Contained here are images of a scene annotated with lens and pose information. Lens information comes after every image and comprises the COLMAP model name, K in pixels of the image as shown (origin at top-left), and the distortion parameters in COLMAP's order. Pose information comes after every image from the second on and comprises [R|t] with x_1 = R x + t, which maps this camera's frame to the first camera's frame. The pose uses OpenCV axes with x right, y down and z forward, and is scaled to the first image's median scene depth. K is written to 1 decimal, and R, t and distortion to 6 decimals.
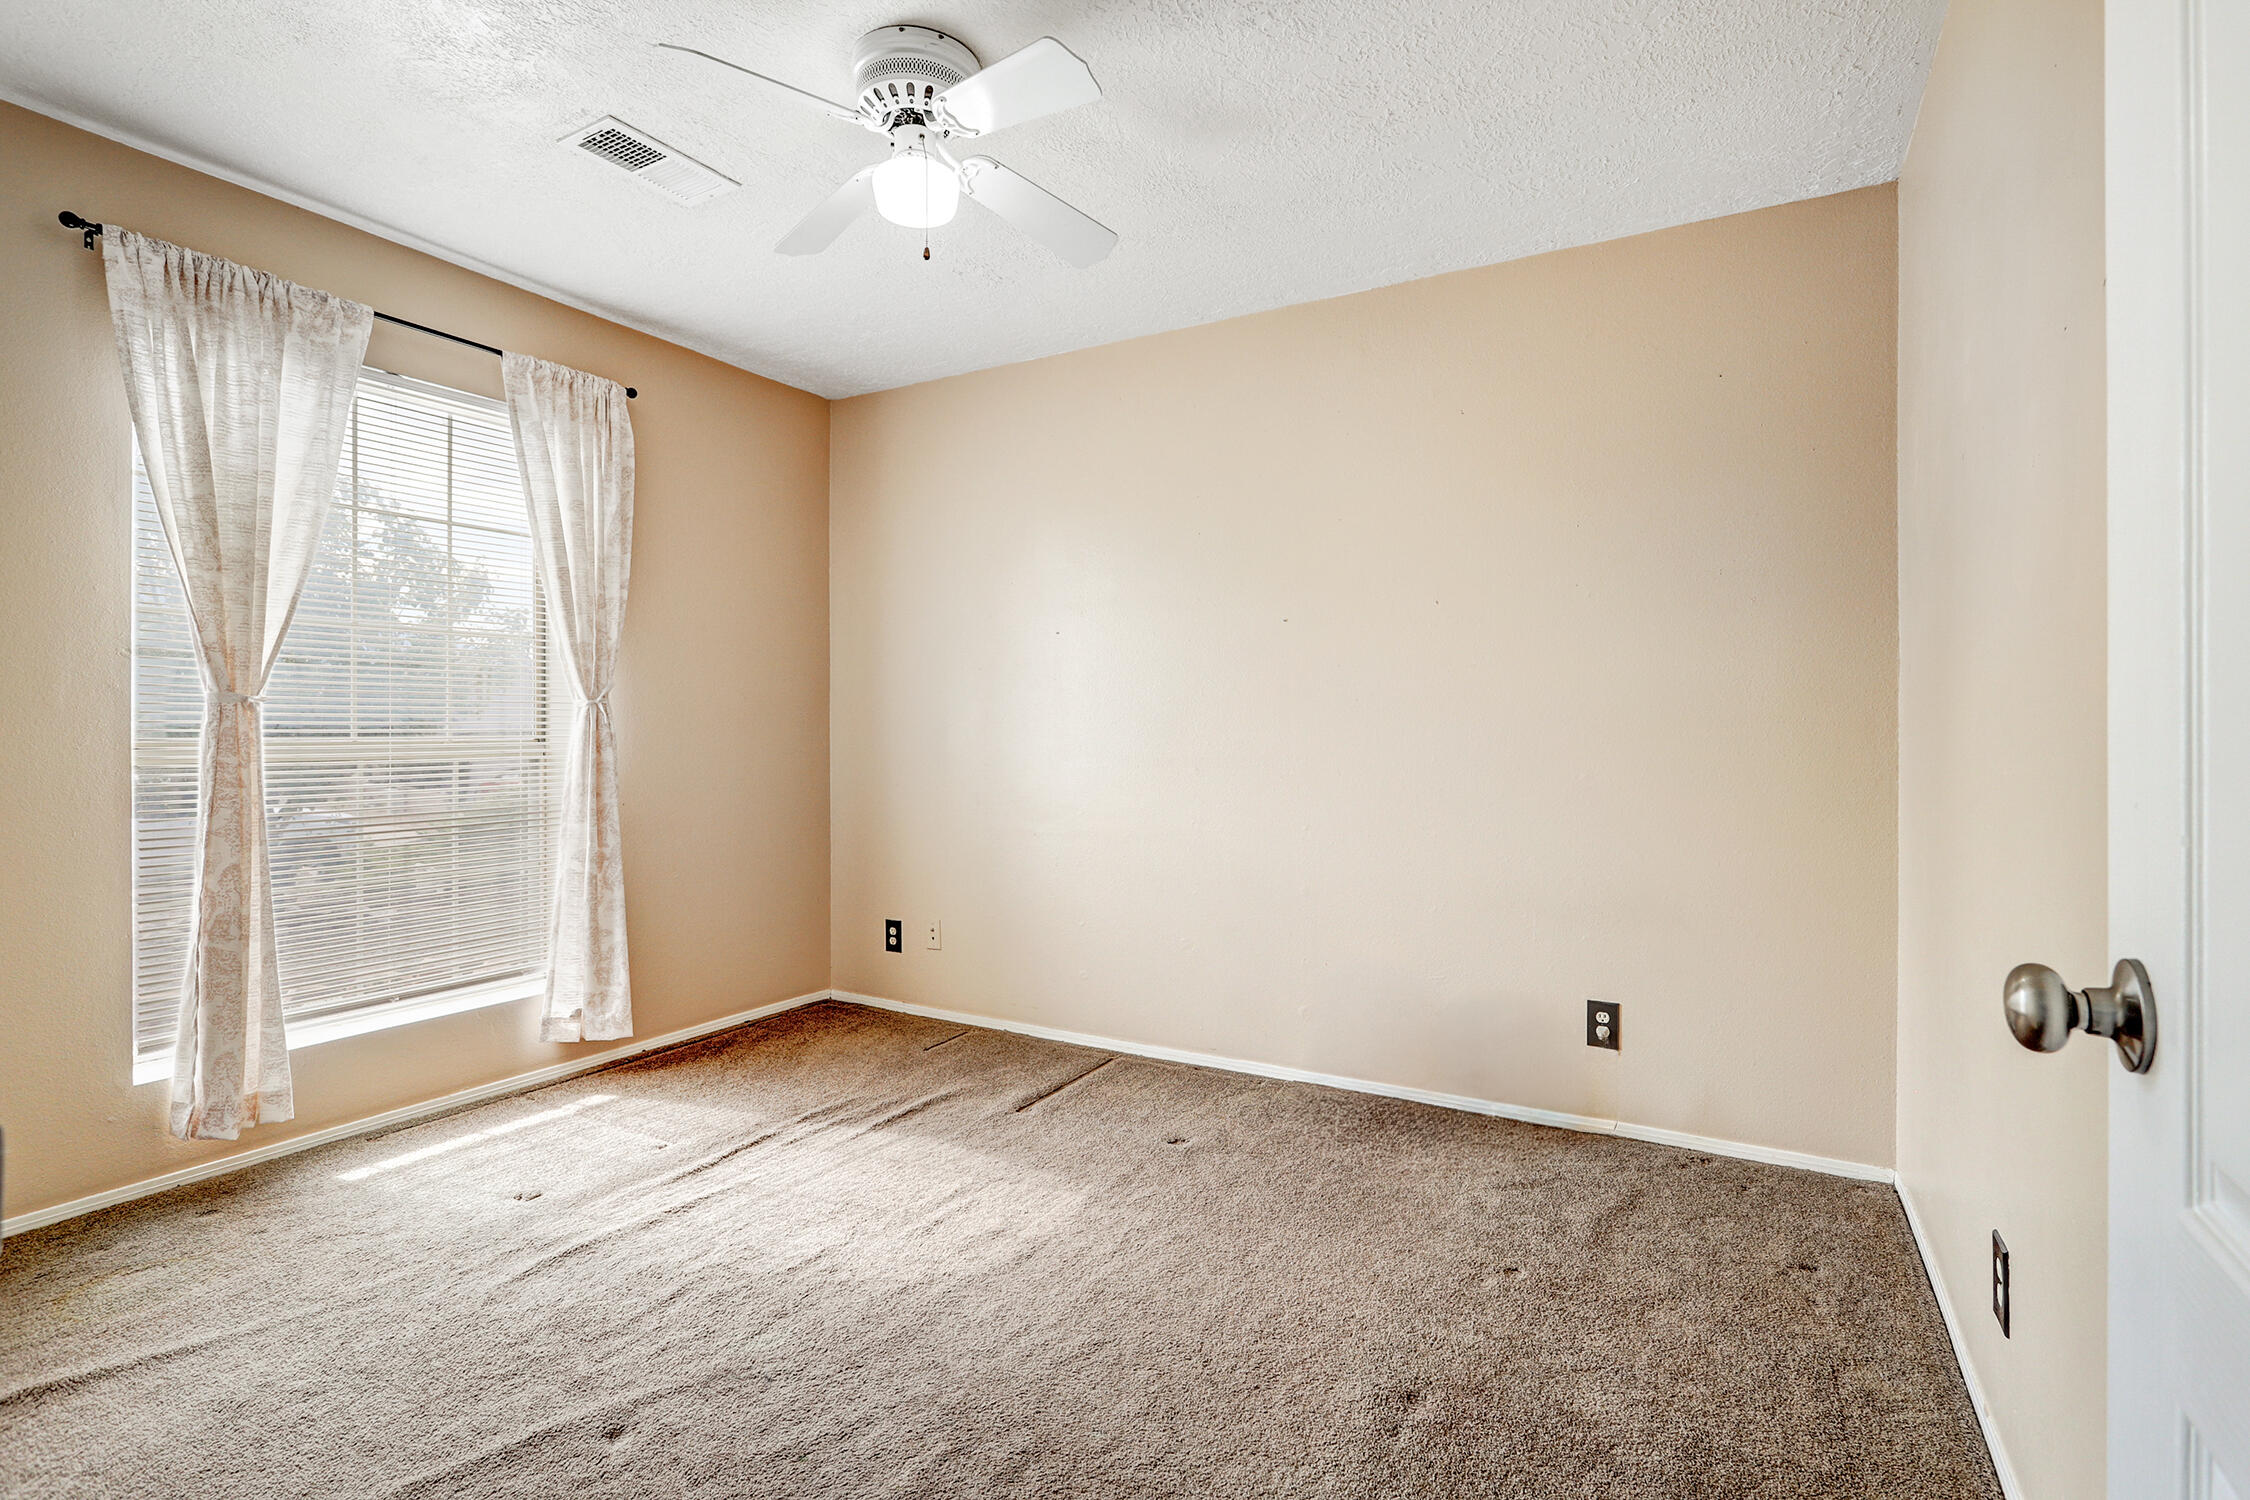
lens RADIAL K [[1073.0, 0, 1114.4], [0, 1073.0, 746.3], [0, 0, 1]] dist [0.013490, -0.000471]
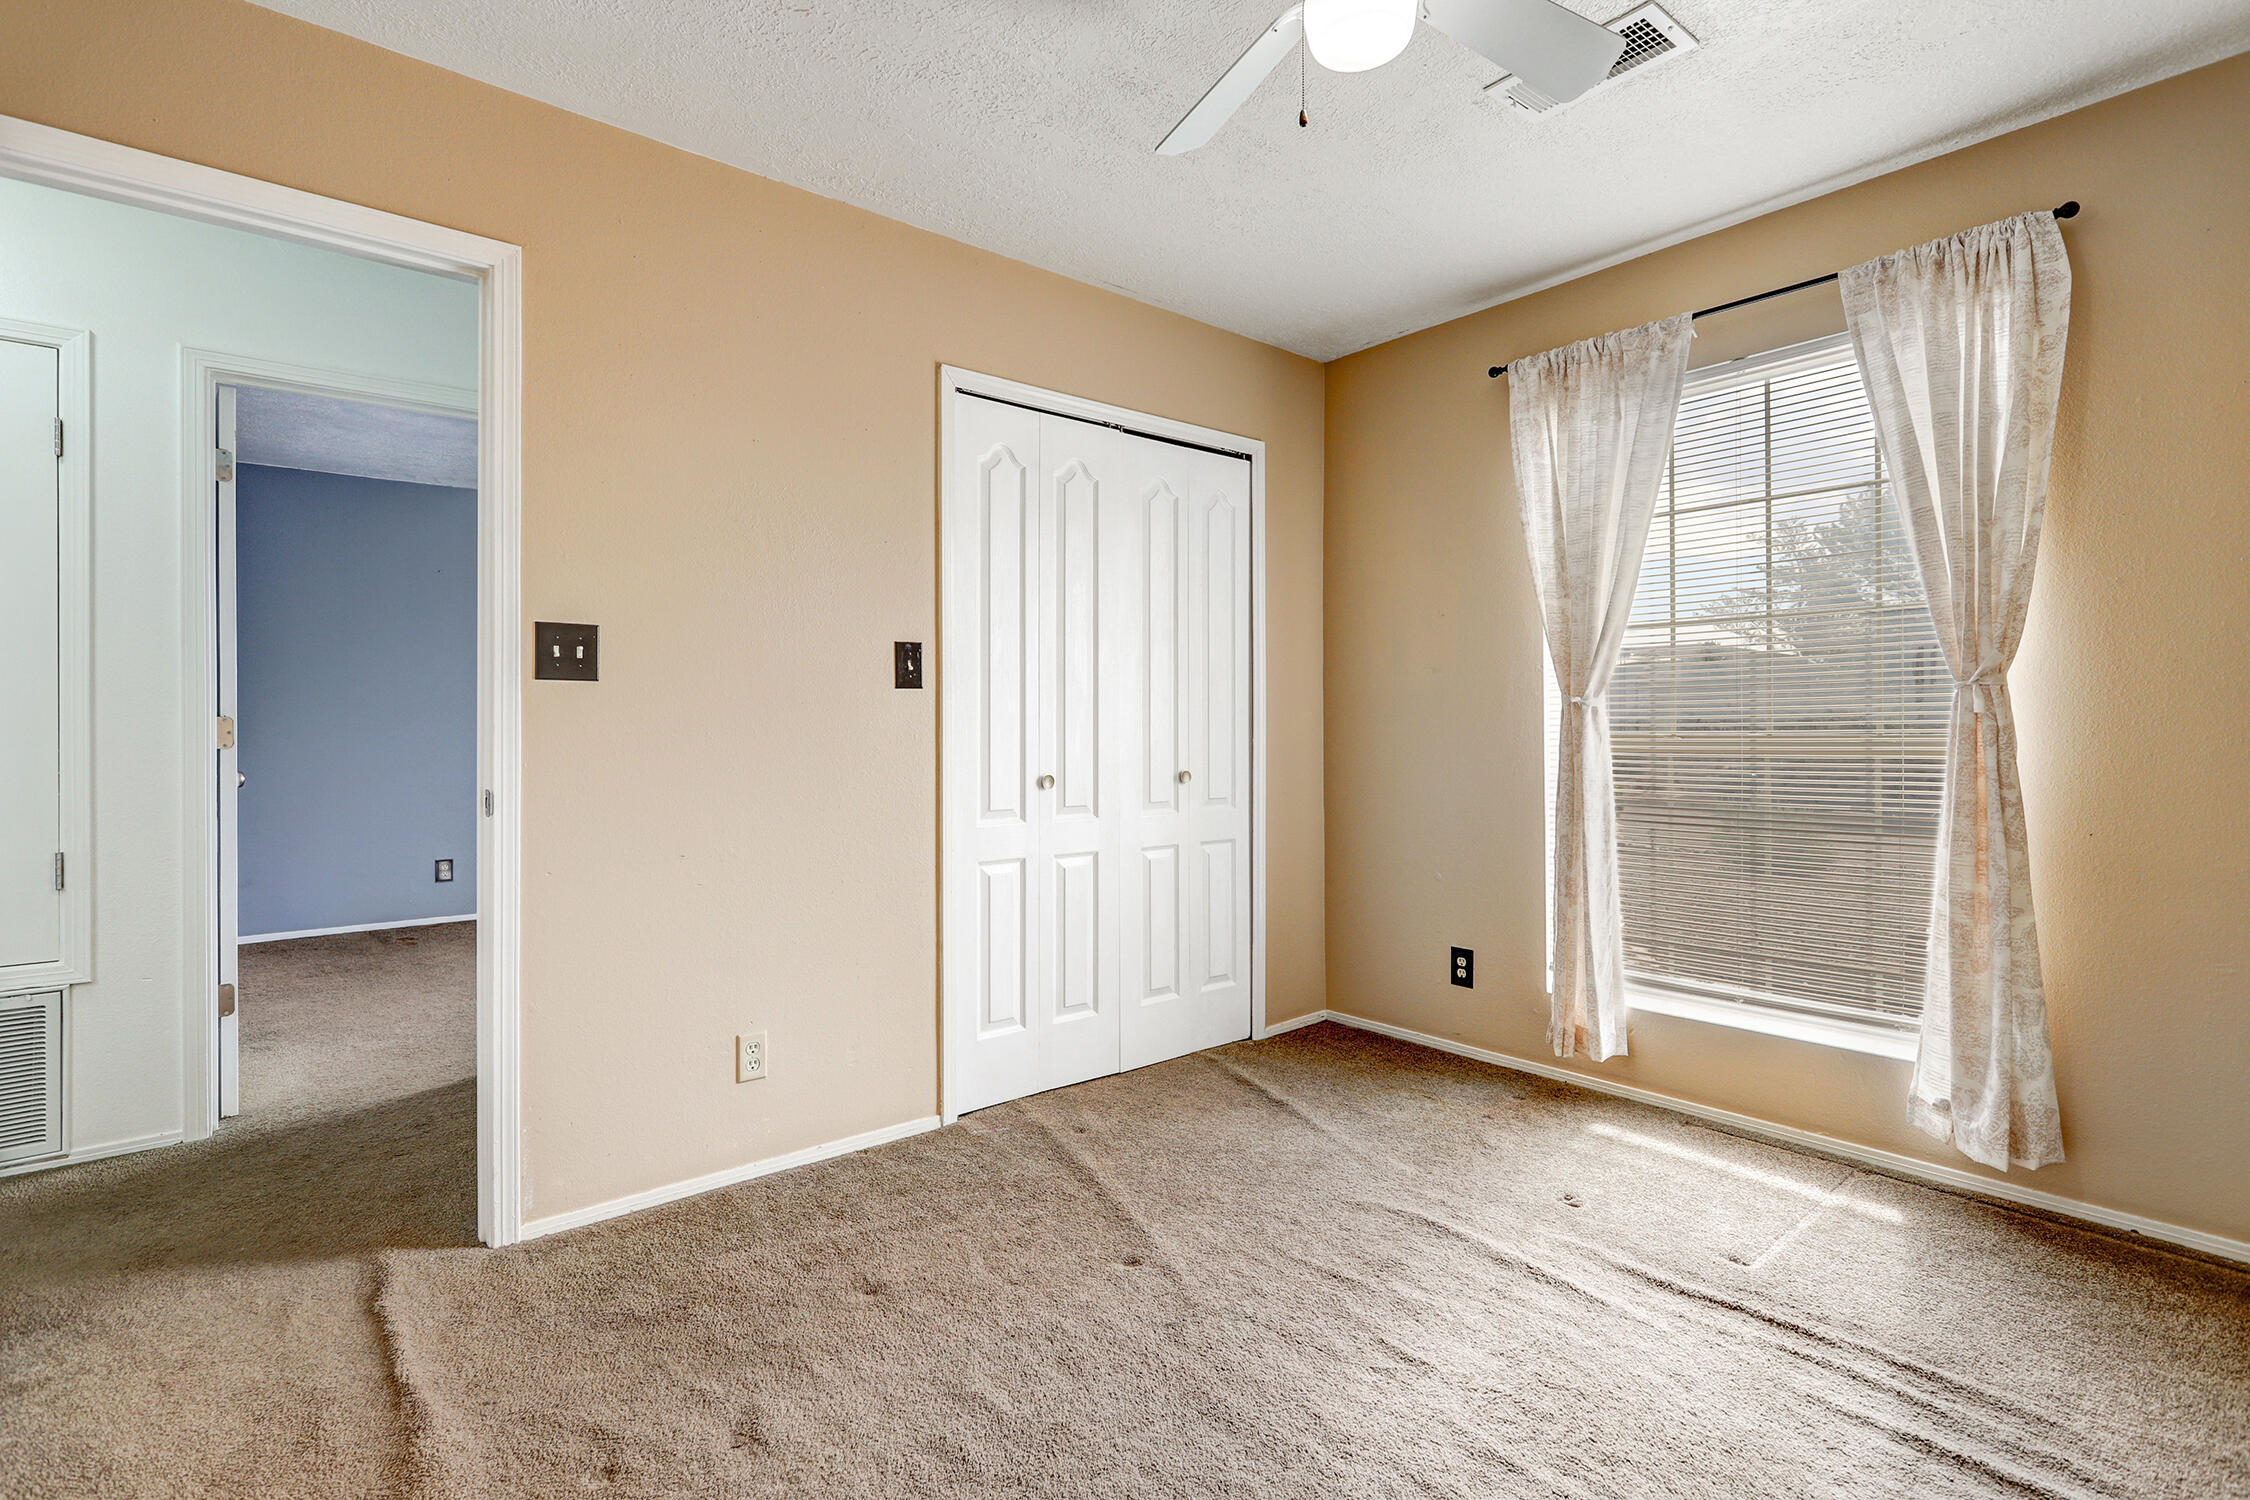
lens RADIAL K [[1073.0, 0, 1112.0], [0, 1073.0, 727.4], [0, 0, 1]] dist [0.013490, -0.000471]
pose [[-0.331516, 0.002532, -0.943446, 0.449609], [-0.006077, 0.999970, 0.004819, -0.013442], [0.943430, 0.007330, -0.331490, 0.806107]]
